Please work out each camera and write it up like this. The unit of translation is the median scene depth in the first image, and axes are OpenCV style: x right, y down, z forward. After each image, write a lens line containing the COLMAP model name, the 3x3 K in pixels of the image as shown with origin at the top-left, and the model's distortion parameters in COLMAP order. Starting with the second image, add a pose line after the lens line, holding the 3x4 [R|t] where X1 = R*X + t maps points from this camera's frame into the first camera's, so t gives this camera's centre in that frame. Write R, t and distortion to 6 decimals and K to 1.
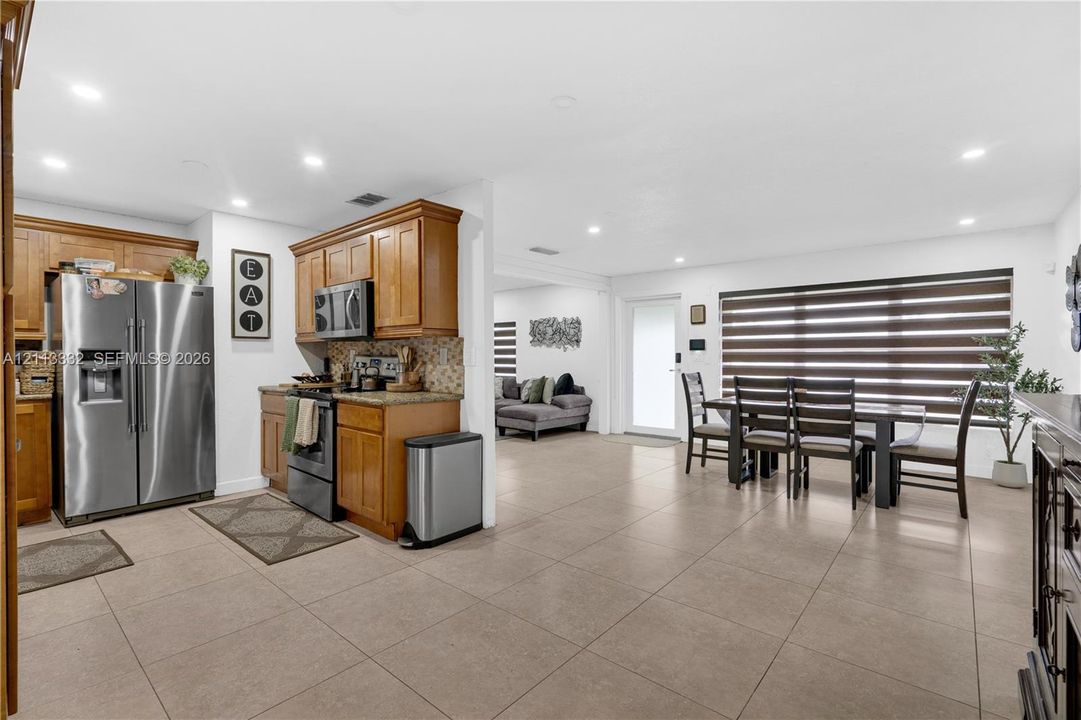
lens RADIAL K [[487.5, 0, 540.6], [0, 487.5, 357.4], [0, 0, 1]] dist [-0.000366, -0.000134]
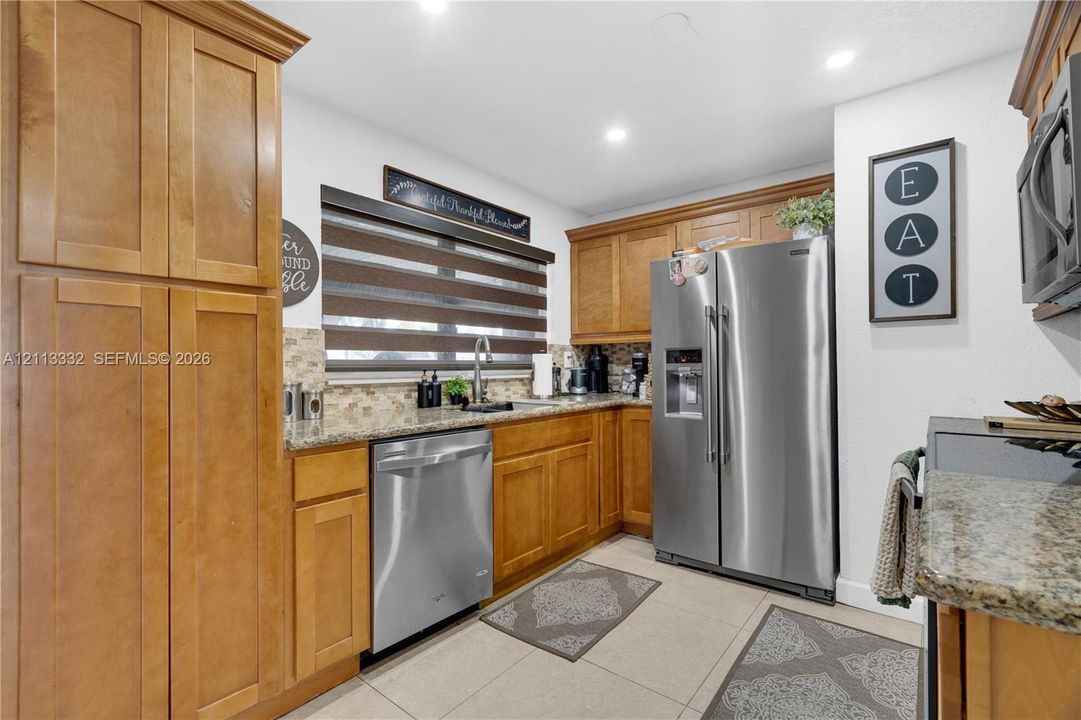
lens RADIAL K [[487.5, 0, 537.7], [0, 487.5, 358.1], [0, 0, 1]] dist [-0.000366, -0.000134]
pose [[0.026463, -0.011853, -0.999580, -0.101236], [0.000249, 0.999930, -0.011851, 0.006702], [0.999650, 0.000065, 0.026464, 0.613007]]
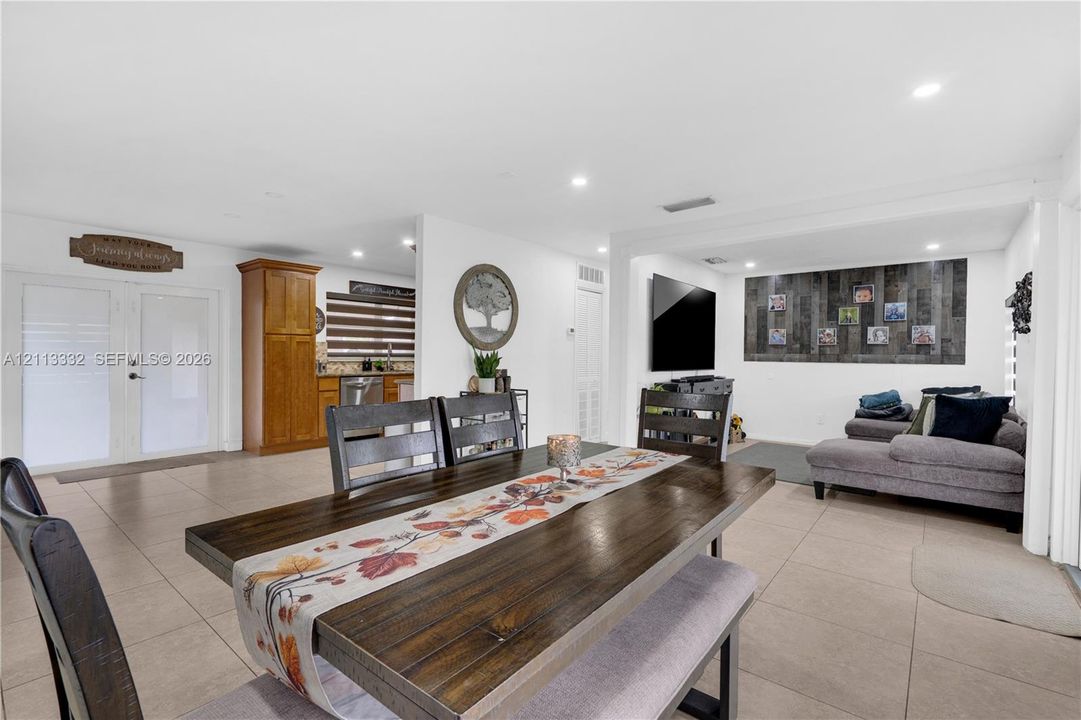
lens RADIAL K [[487.5, 0, 541.8], [0, 487.5, 358.6], [0, 0, 1]] dist [-0.000366, -0.000134]
pose [[0.025190, 0.006653, -0.999661, 0.639468], [-0.011088, 0.999918, 0.006375, 0.005050], [0.999621, 0.010924, 0.025262, 0.918823]]
